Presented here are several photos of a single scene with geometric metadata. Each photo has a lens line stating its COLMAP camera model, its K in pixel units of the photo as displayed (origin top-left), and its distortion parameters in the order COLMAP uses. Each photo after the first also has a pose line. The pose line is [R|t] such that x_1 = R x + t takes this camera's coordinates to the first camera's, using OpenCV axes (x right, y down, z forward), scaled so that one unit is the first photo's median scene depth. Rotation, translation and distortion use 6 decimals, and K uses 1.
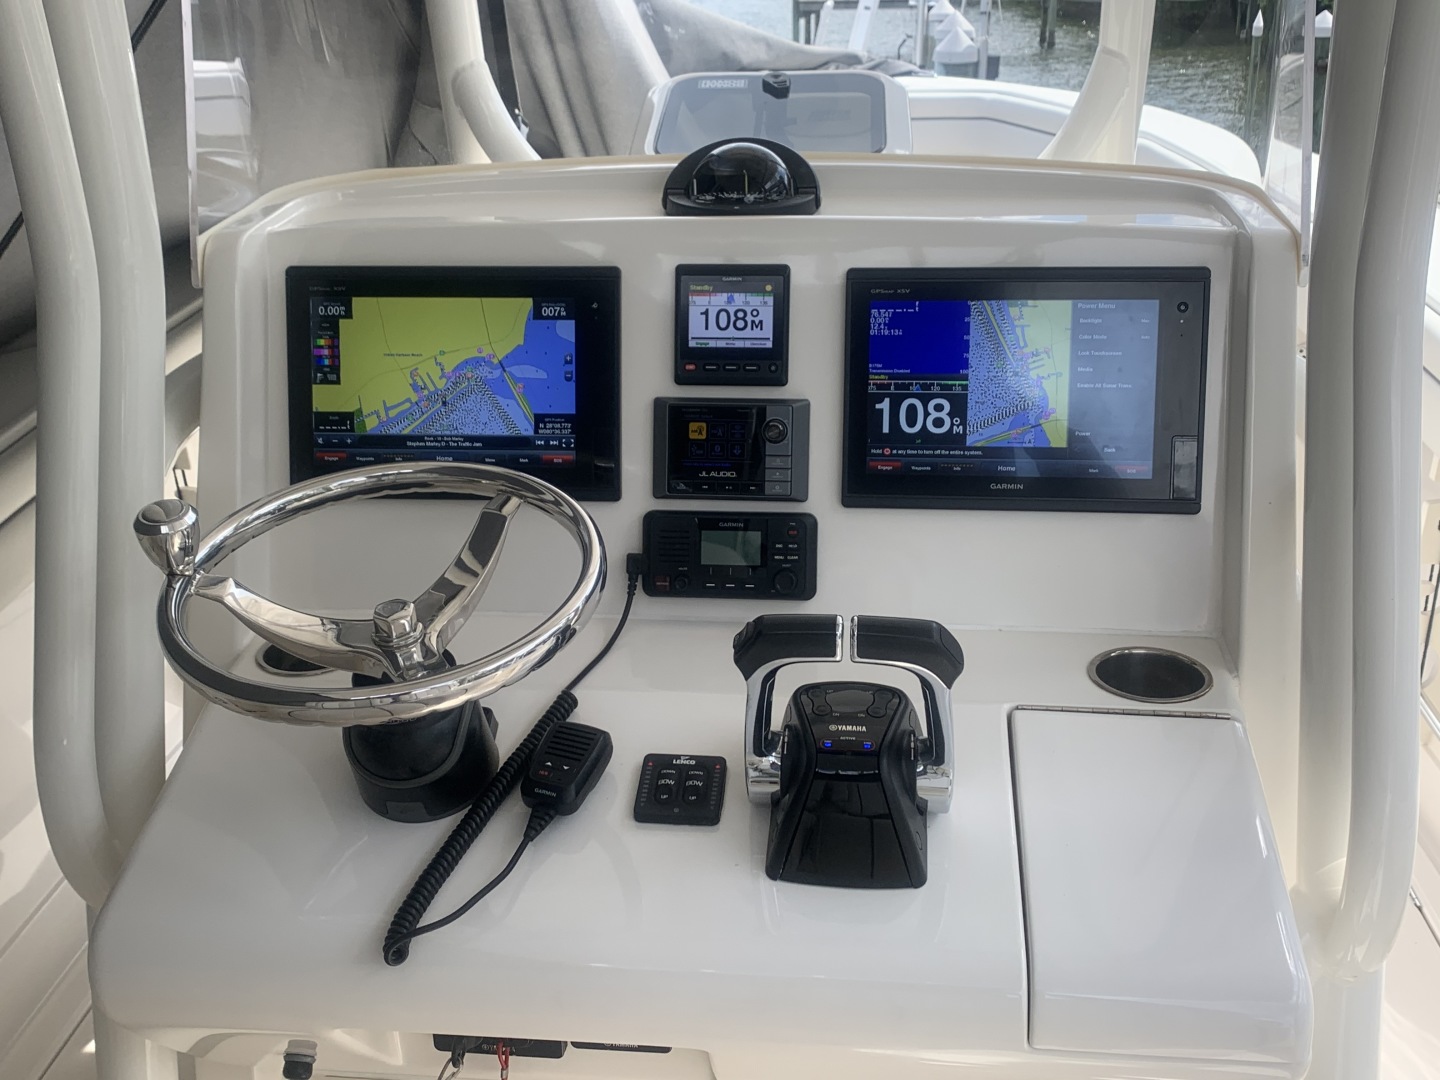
lens RADIAL K [[1546.0, 0, 697.8], [0, 1546.0, 509.4], [0, 0, 1]] dist [0.016318, 0.000000]
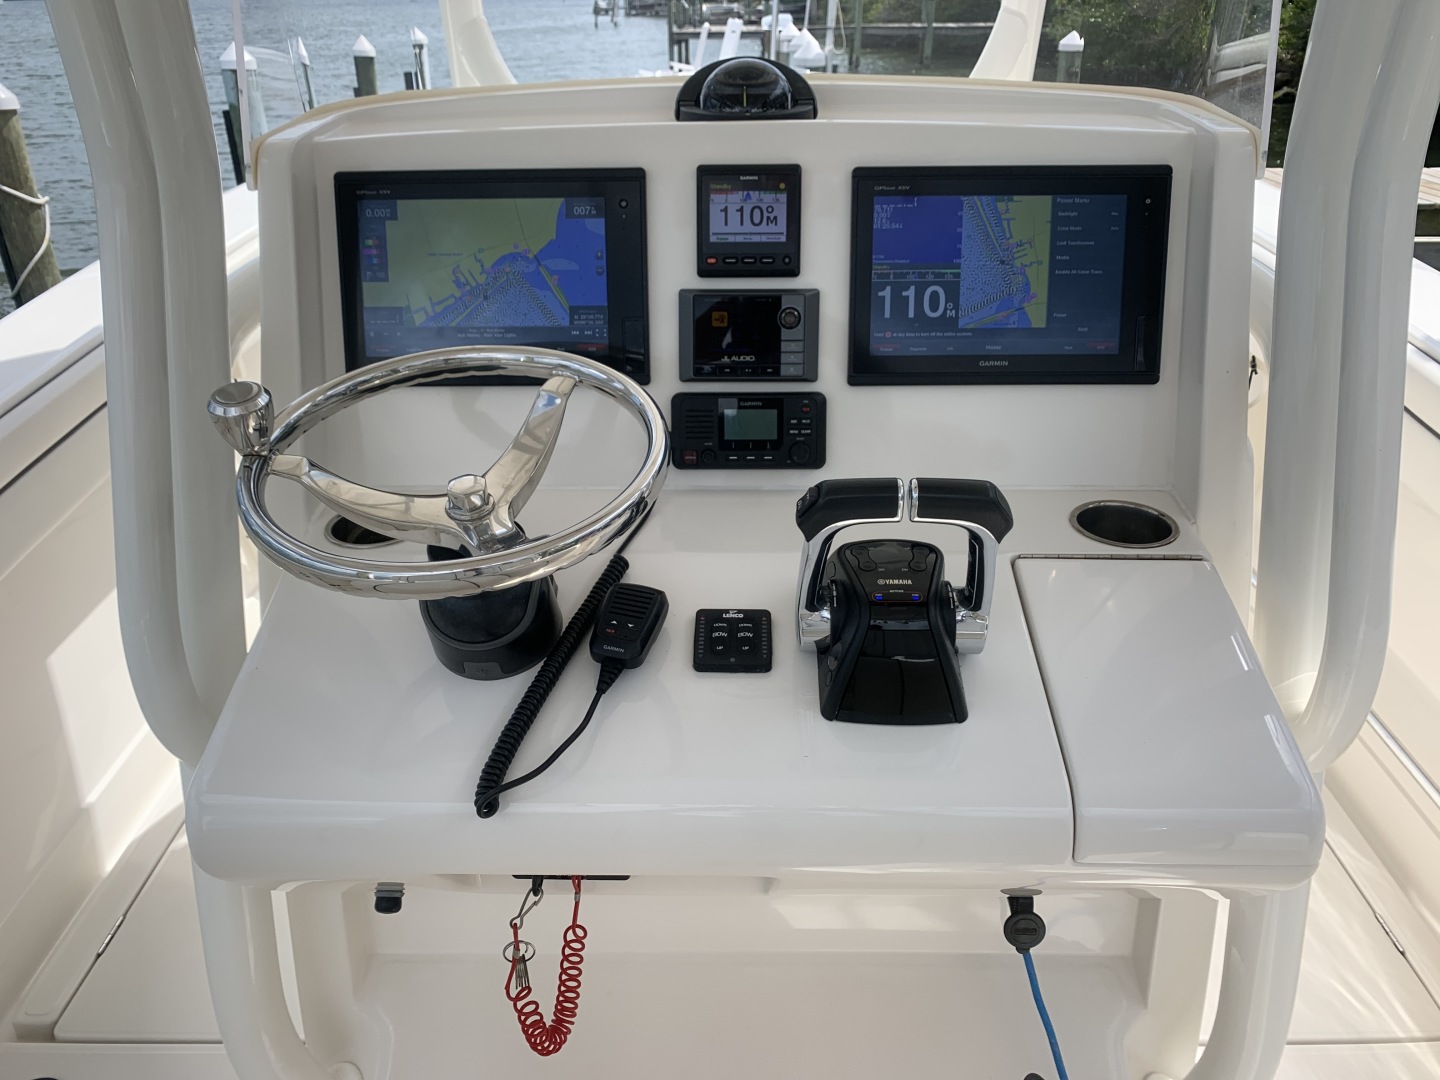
lens RADIAL K [[1109.9, 0, 702.9], [0, 1109.9, 513.5], [0, 0, 1]] dist [-0.011830, 0.013728]
pose [[0.995895, -0.028807, 0.085805, -0.085016], [0.020999, 0.995671, 0.090544, 0.016553], [-0.088042, -0.088370, 0.992189, 0.197851]]
